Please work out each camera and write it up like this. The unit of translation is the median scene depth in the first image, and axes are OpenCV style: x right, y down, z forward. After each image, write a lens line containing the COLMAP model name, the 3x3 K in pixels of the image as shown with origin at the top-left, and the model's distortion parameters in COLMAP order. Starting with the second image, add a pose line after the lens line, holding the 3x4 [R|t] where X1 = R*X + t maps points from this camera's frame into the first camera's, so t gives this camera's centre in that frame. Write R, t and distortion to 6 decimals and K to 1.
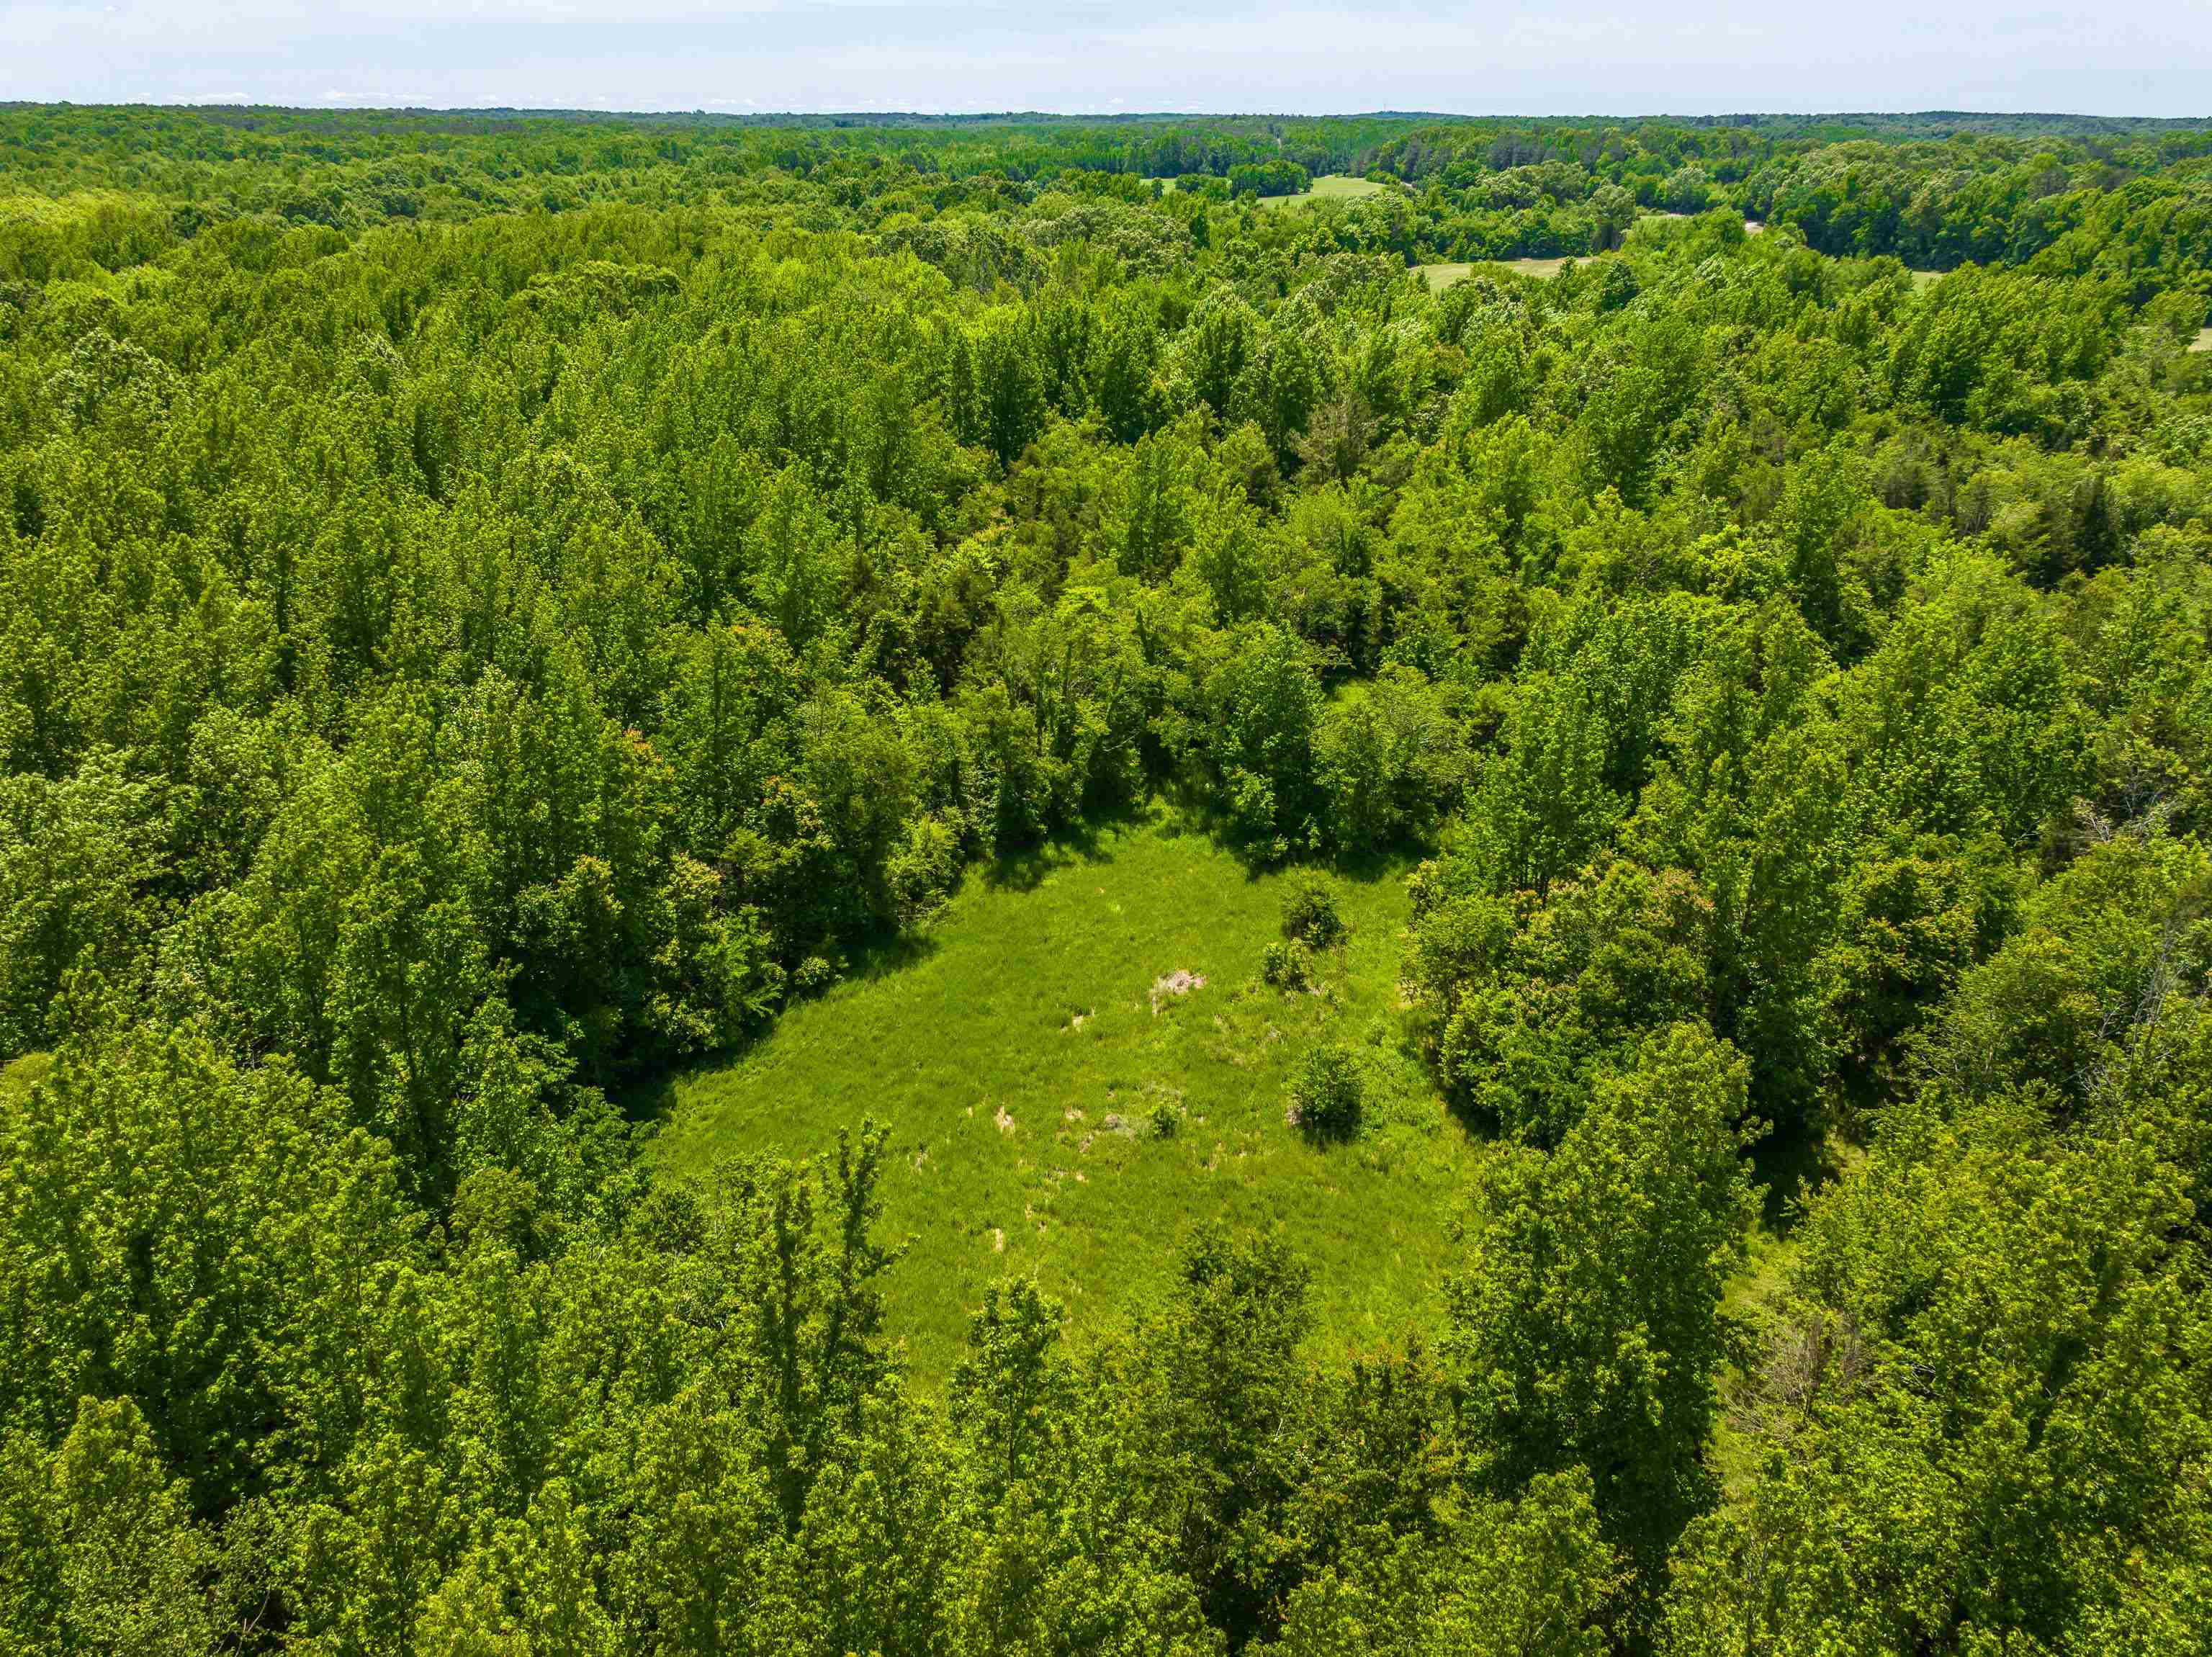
lens RADIAL K [[1550.2, 0, 1105.9], [0, 1550.2, 827.2], [0, 0, 1]] dist [-0.029402, 0.017779]
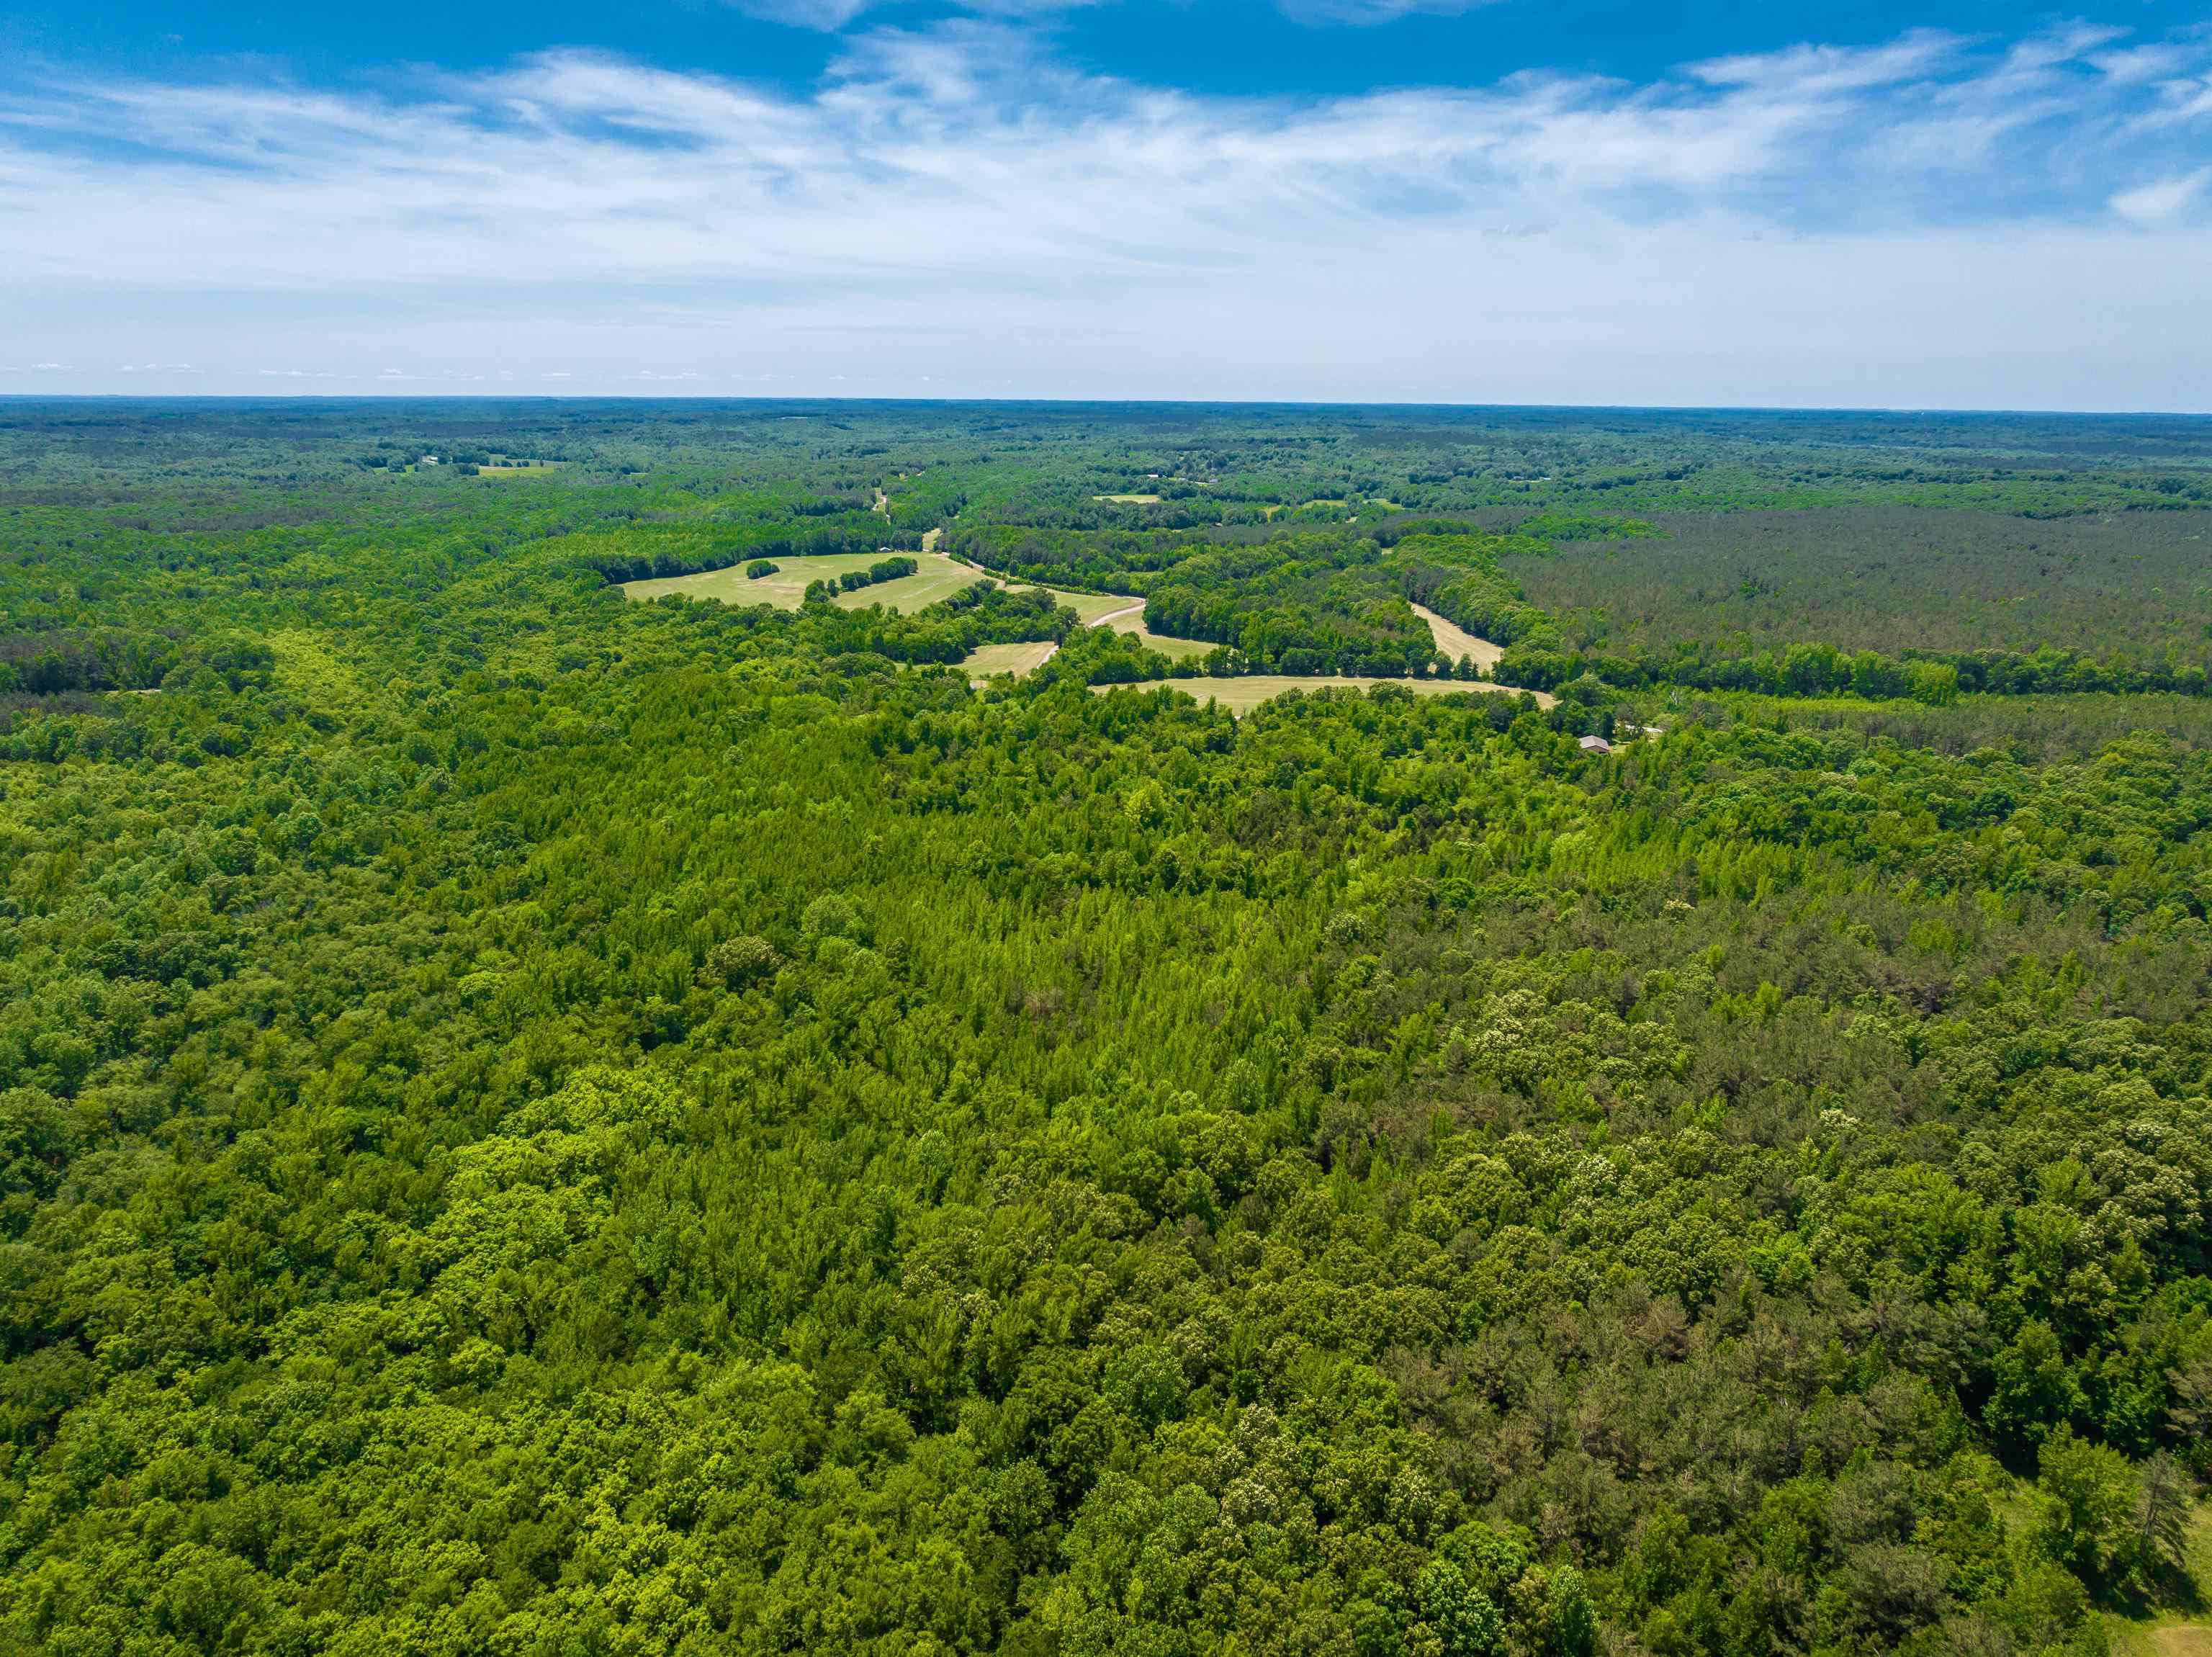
lens RADIAL K [[1550.2, 0, 1107.1], [0, 1550.2, 827.9], [0, 0, 1]] dist [-0.029402, 0.017779]
pose [[0.966913, -0.070838, 0.245072, -0.520401], [0.107818, 0.984132, -0.140923, 0.626493], [-0.231201, 0.162683, 0.959208, -3.234822]]
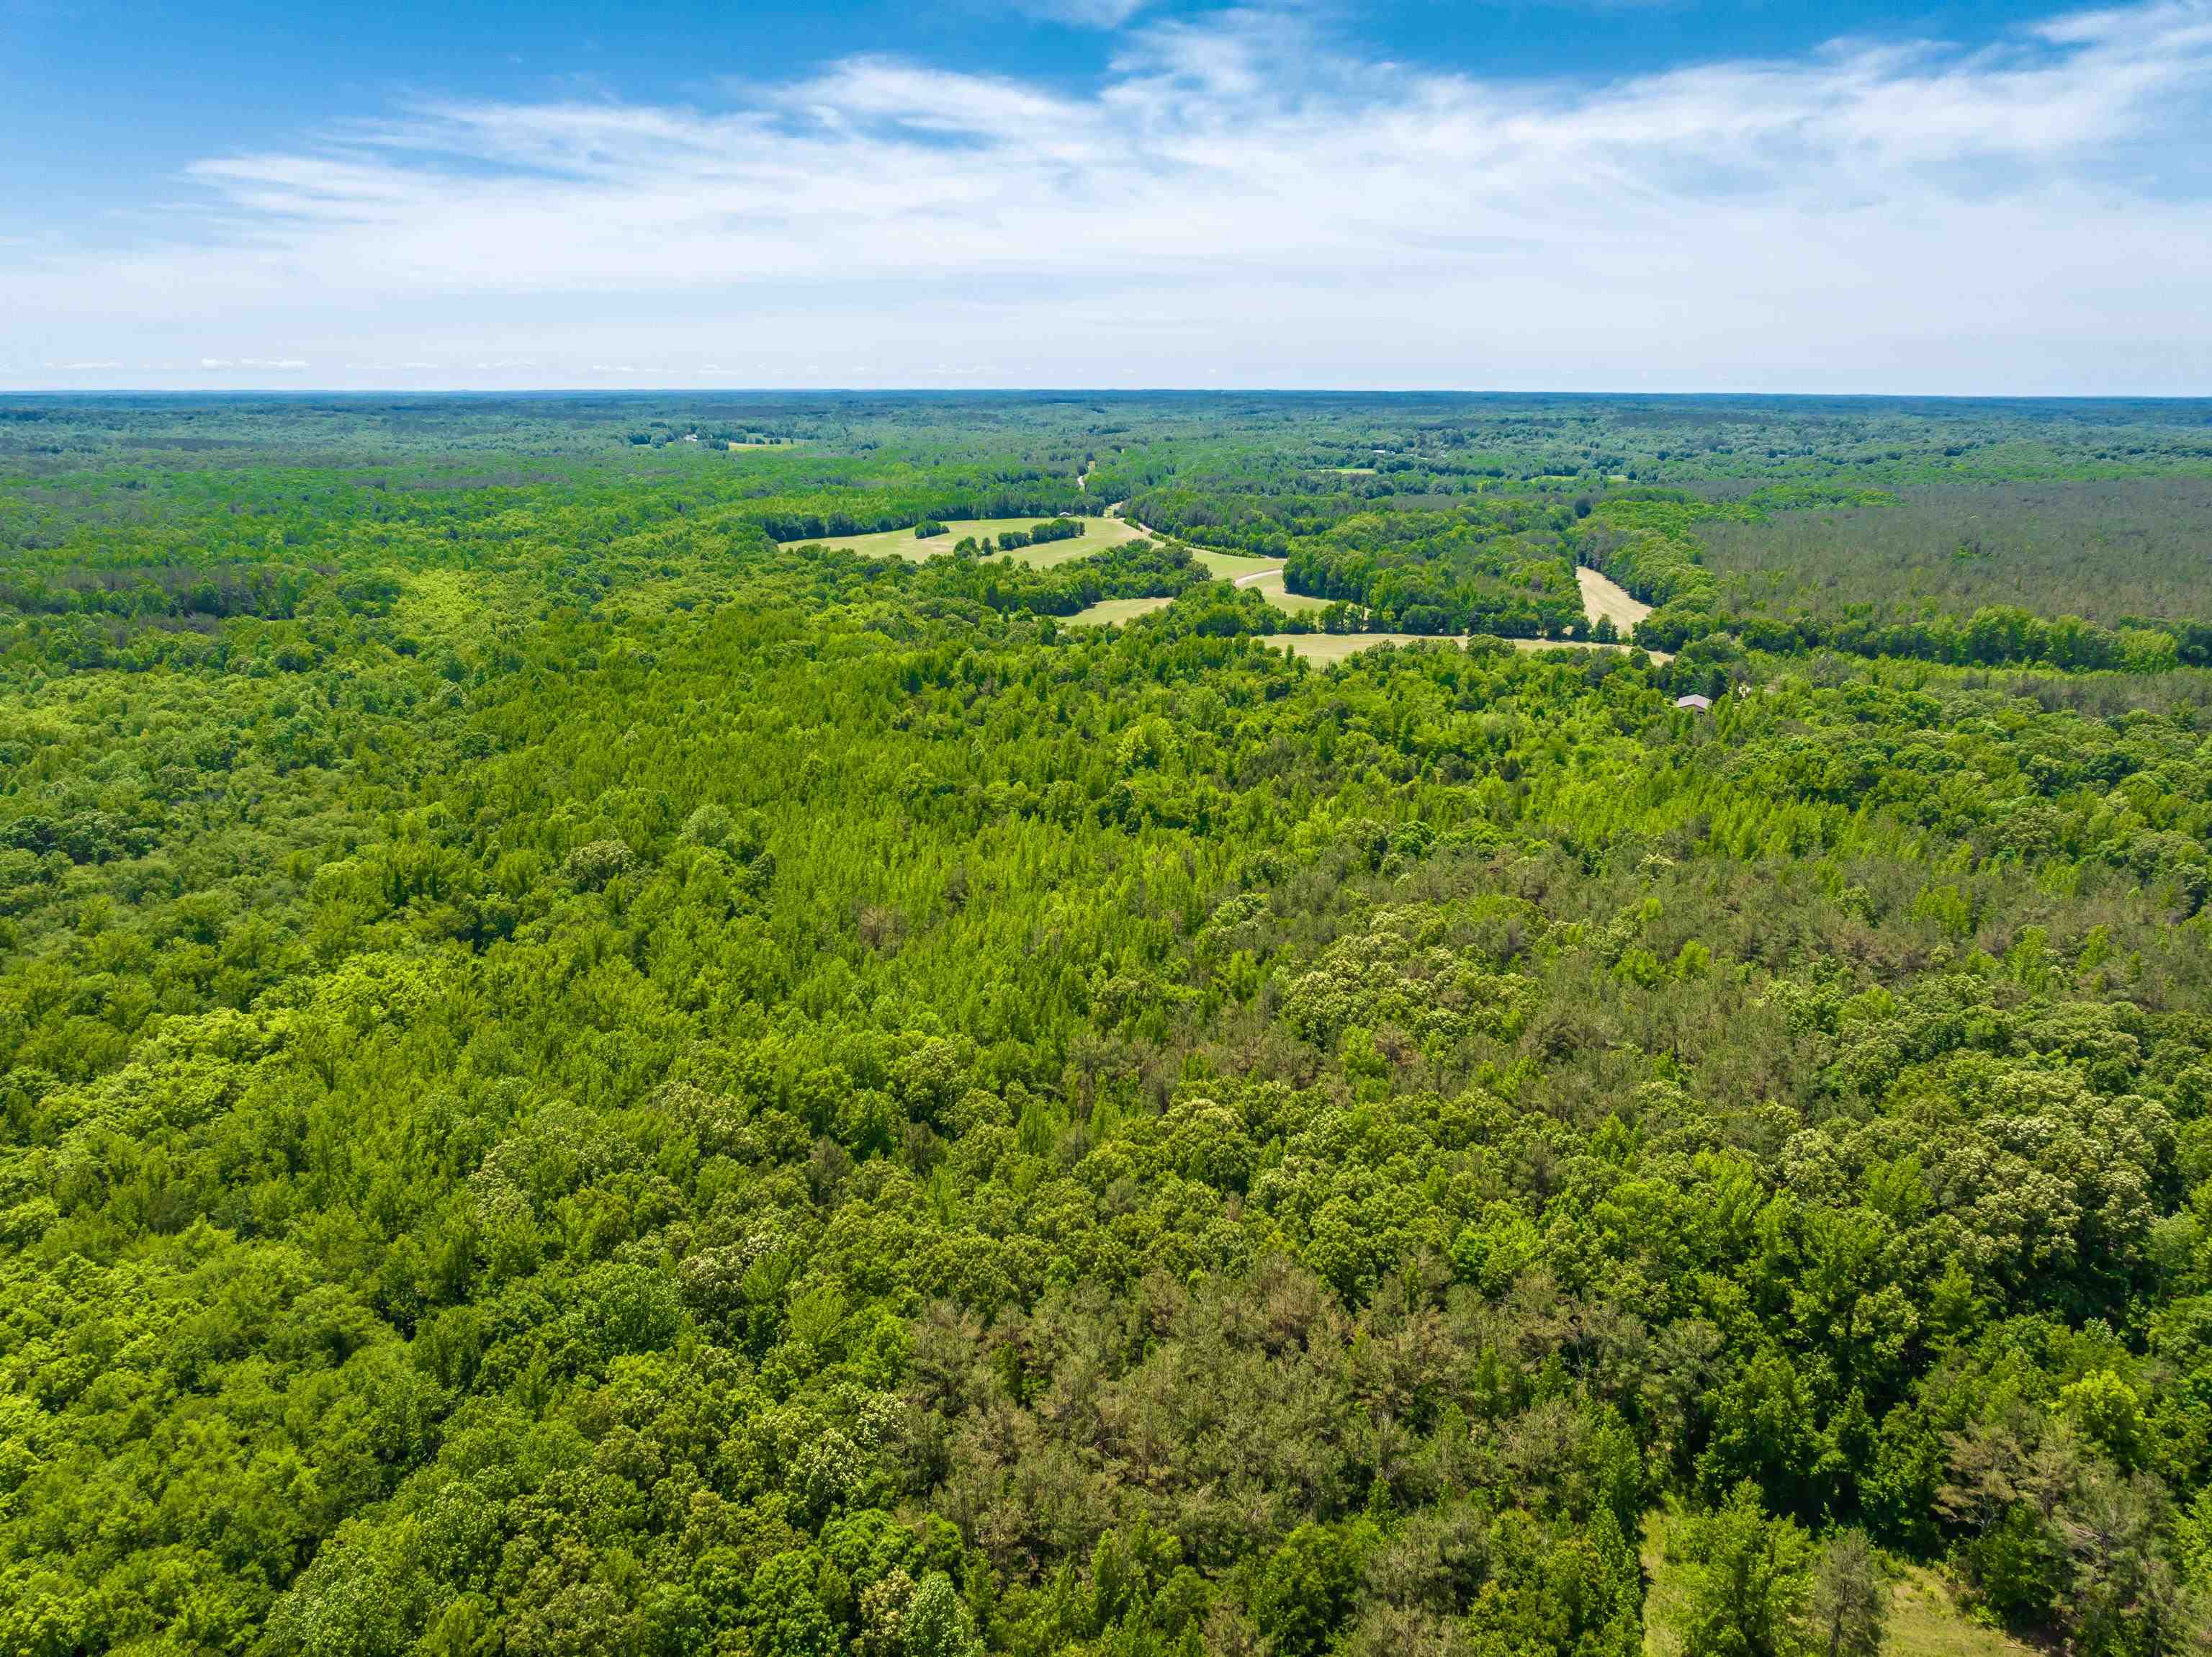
lens RADIAL K [[1550.2, 0, 1101.9], [0, 1550.2, 784.3], [0, 0, 1]] dist [-0.029402, 0.017779]
pose [[0.997058, -0.027822, 0.071424, 0.136901], [0.040030, 0.983640, -0.175642, 0.756418], [-0.065369, 0.177984, 0.981860, -3.093411]]
